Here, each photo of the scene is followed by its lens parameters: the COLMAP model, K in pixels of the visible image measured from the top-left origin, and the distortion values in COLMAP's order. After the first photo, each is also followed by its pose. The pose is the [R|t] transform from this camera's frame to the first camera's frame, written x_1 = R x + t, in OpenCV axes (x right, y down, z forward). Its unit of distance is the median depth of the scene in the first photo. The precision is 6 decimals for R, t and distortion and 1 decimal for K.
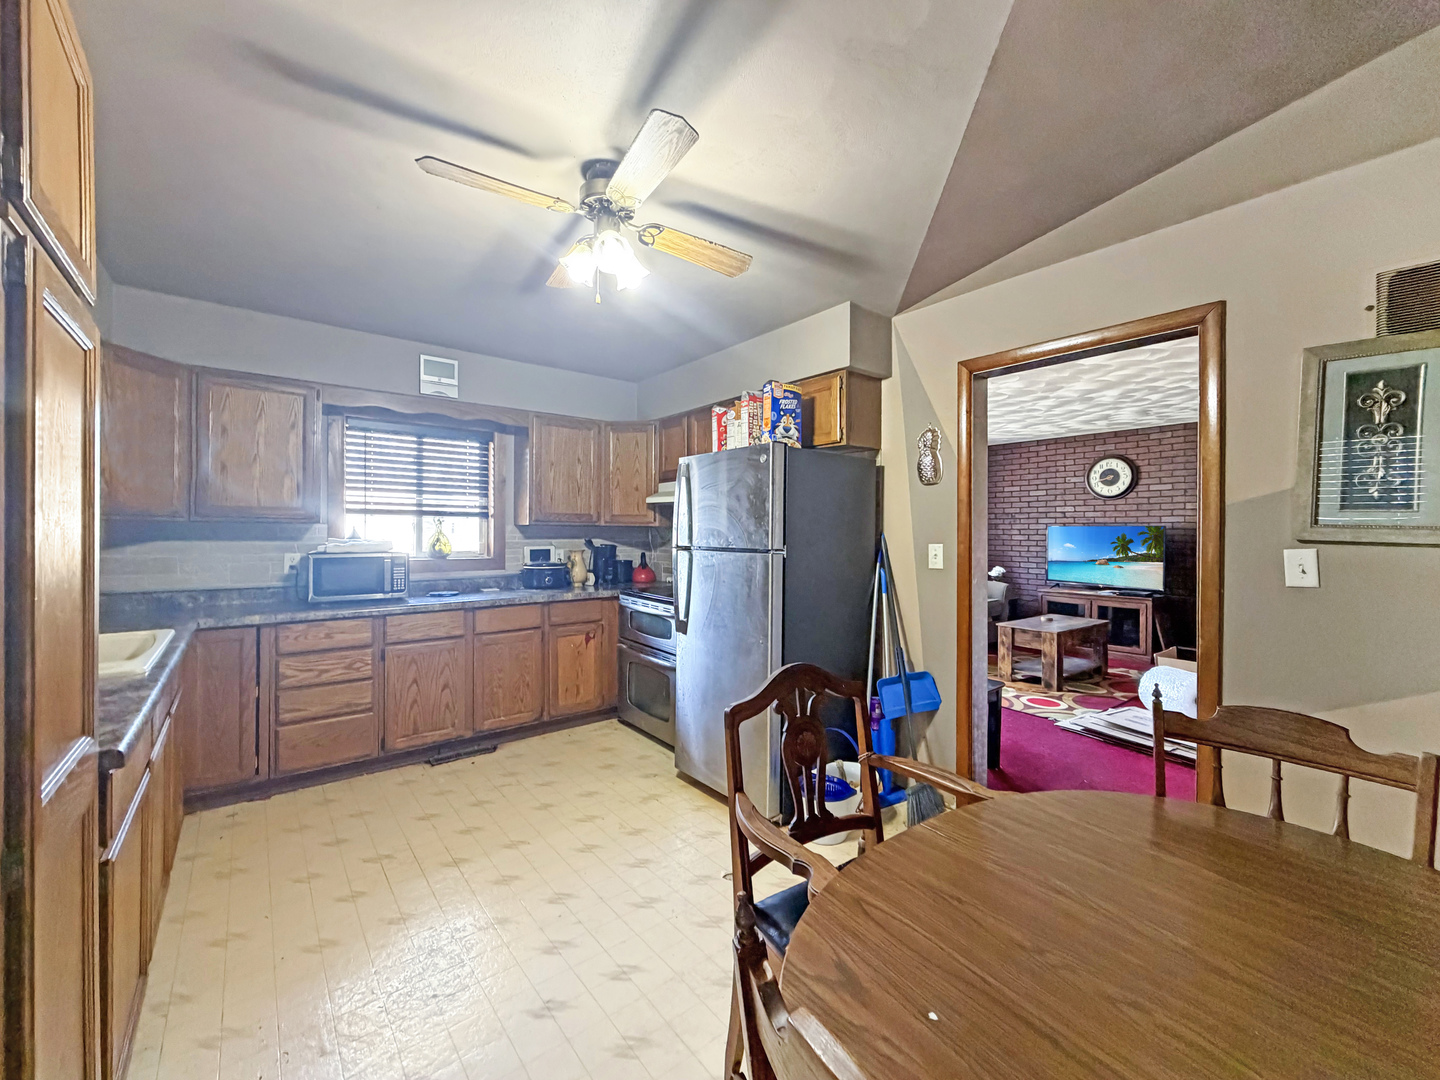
lens RADIAL K [[572.5, 0, 716.2], [0, 572.5, 535.1], [0, 0, 1]] dist [0.002666, 0.000055]
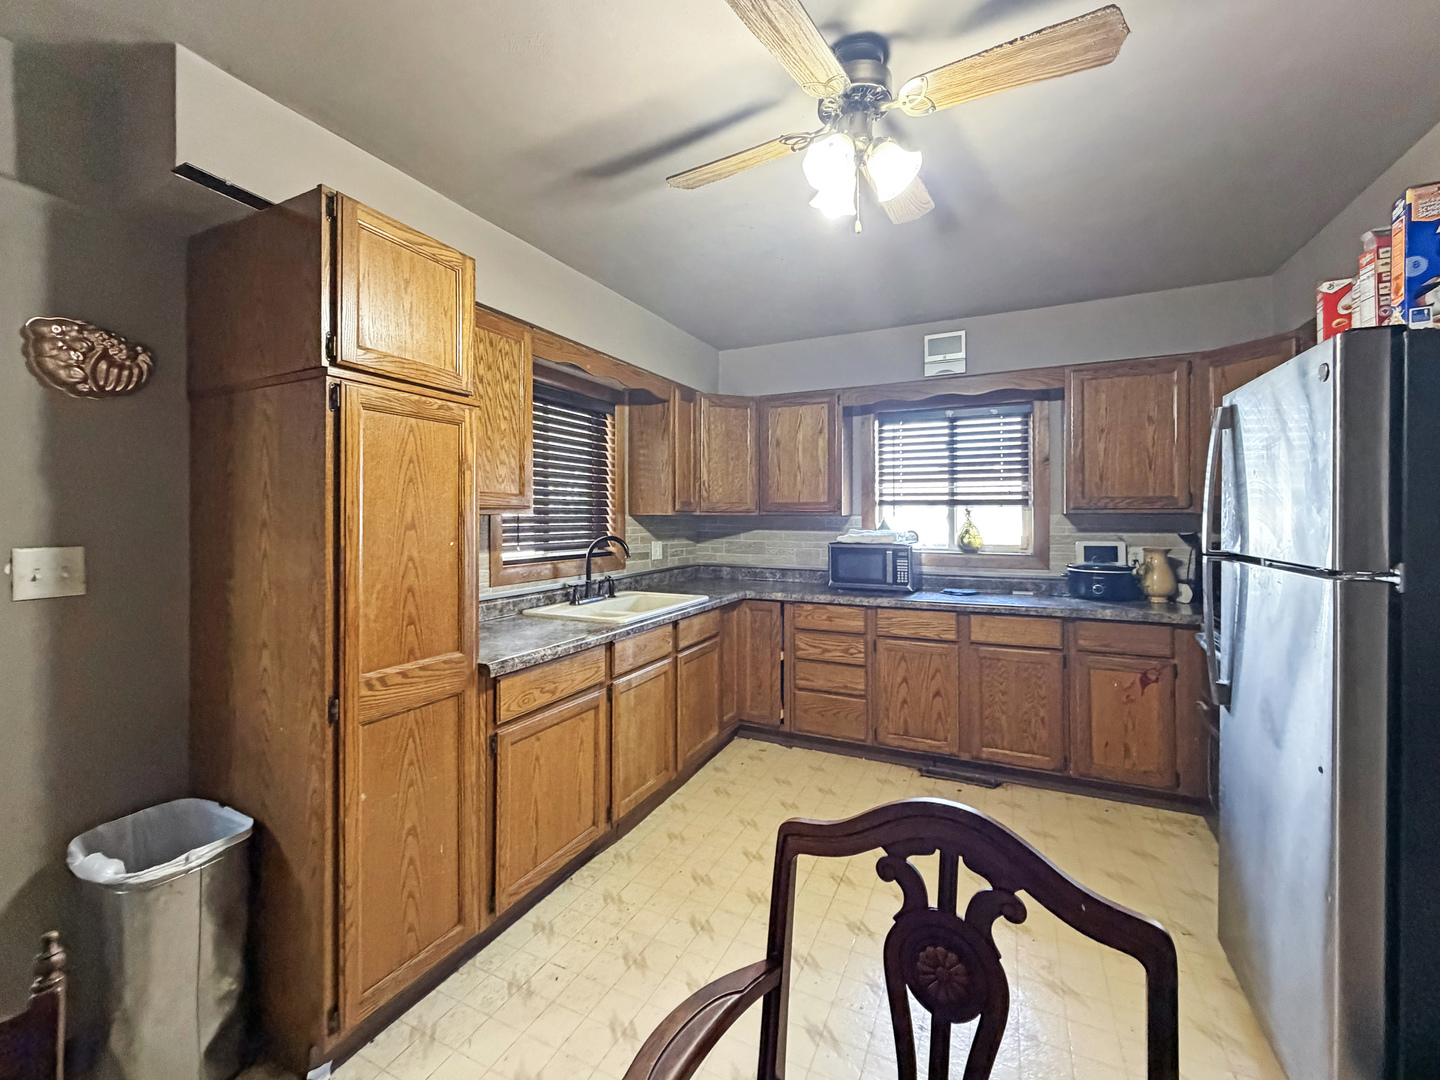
lens RADIAL K [[606.8, 0, 713.5], [0, 606.8, 516.6], [0, 0, 1]] dist [0.000048, -0.000212]
pose [[0.428516, -0.004985, -0.903520, 0.241521], [-0.000508, 0.999983, -0.005758, -0.011198], [0.903534, 0.002927, 0.428506, 0.262493]]
